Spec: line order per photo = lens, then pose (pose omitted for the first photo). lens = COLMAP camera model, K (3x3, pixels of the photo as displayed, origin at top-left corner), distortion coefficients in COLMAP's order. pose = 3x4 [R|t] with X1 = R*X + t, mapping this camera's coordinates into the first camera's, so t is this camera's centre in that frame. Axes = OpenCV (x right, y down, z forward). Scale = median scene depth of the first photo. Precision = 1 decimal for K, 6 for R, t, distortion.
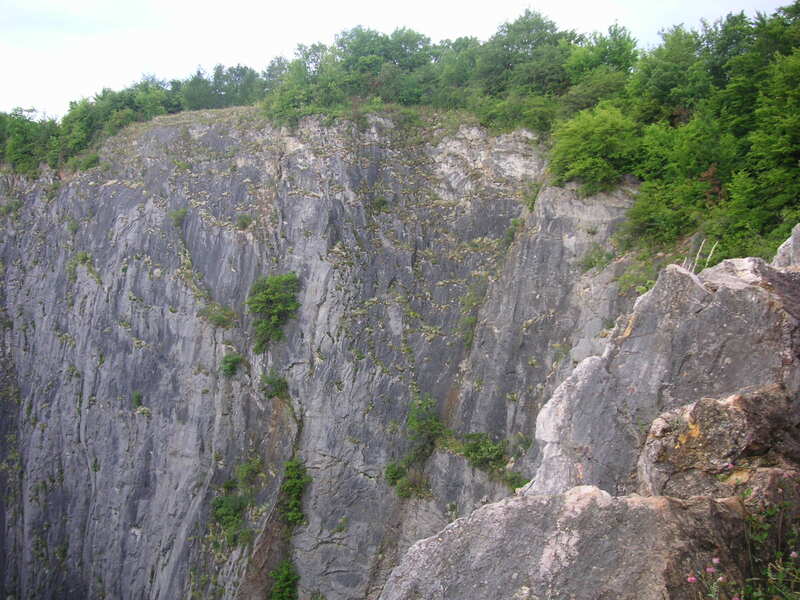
lens RADIAL K [[876.4, 0, 405.7], [0, 876.4, 301.5], [0, 0, 1]] dist [-0.161777, 0.000000]
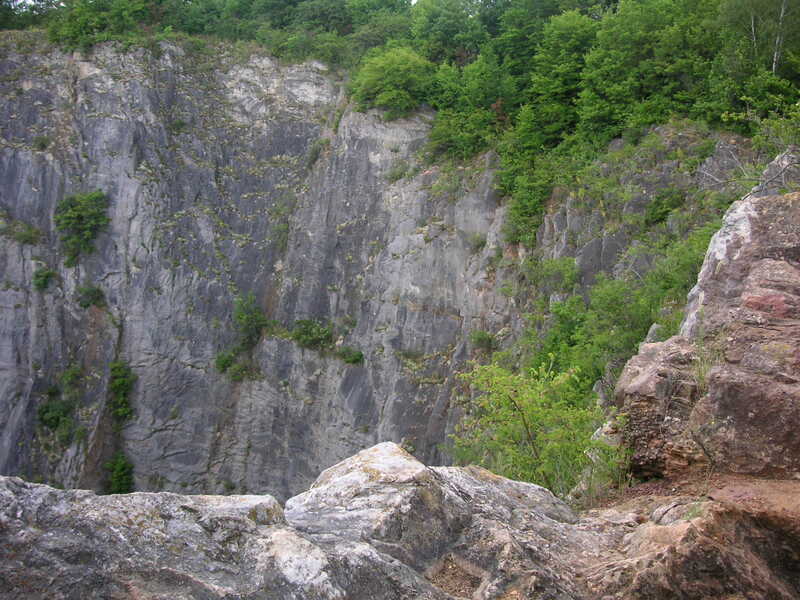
lens RADIAL K [[876.4, 0, 400.8], [0, 876.4, 302.4], [0, 0, 1]] dist [-0.161777, 0.000000]
pose [[0.935103, -0.055465, 0.350008, -0.174701], [0.022587, 0.994996, 0.097330, 0.011296], [-0.353655, -0.083108, 0.931677, -0.133627]]
